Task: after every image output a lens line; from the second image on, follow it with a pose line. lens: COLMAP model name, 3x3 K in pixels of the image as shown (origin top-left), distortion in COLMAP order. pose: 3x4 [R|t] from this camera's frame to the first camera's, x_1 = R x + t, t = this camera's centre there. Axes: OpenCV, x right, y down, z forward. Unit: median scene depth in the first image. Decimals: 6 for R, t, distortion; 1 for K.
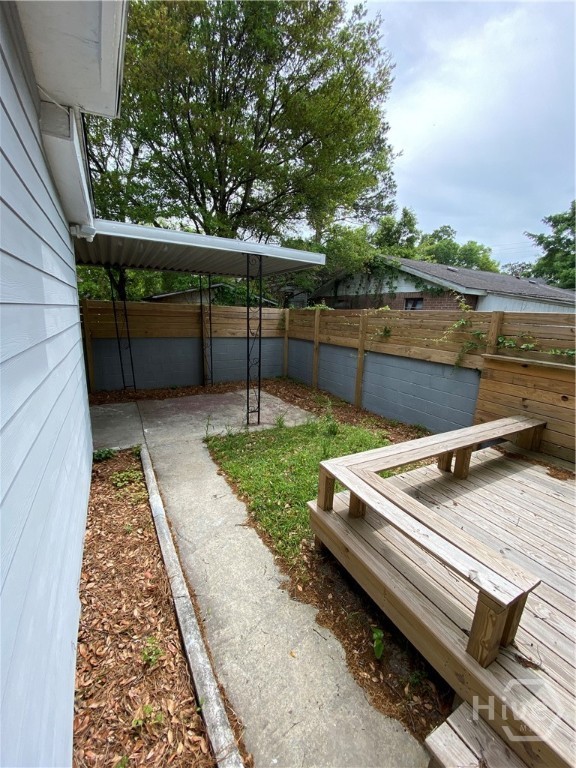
lens RADIAL K [[313.3, 0, 291.2], [0, 313.3, 381.9], [0, 0, 1]] dist [0.018559, -0.020157]
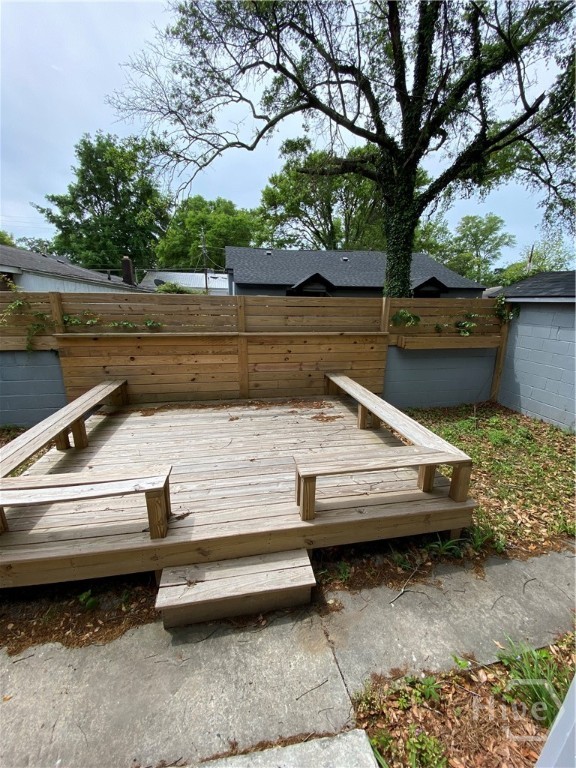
lens RADIAL K [[313.3, 0, 291.2], [0, 313.3, 381.9], [0, 0, 1]] dist [0.018559, -0.020157]
pose [[0.317638, -0.271915, 0.908388, -0.144679], [0.212941, 0.953987, 0.211105, 0.010436], [-0.923993, 0.126378, 0.360924, -0.079123]]
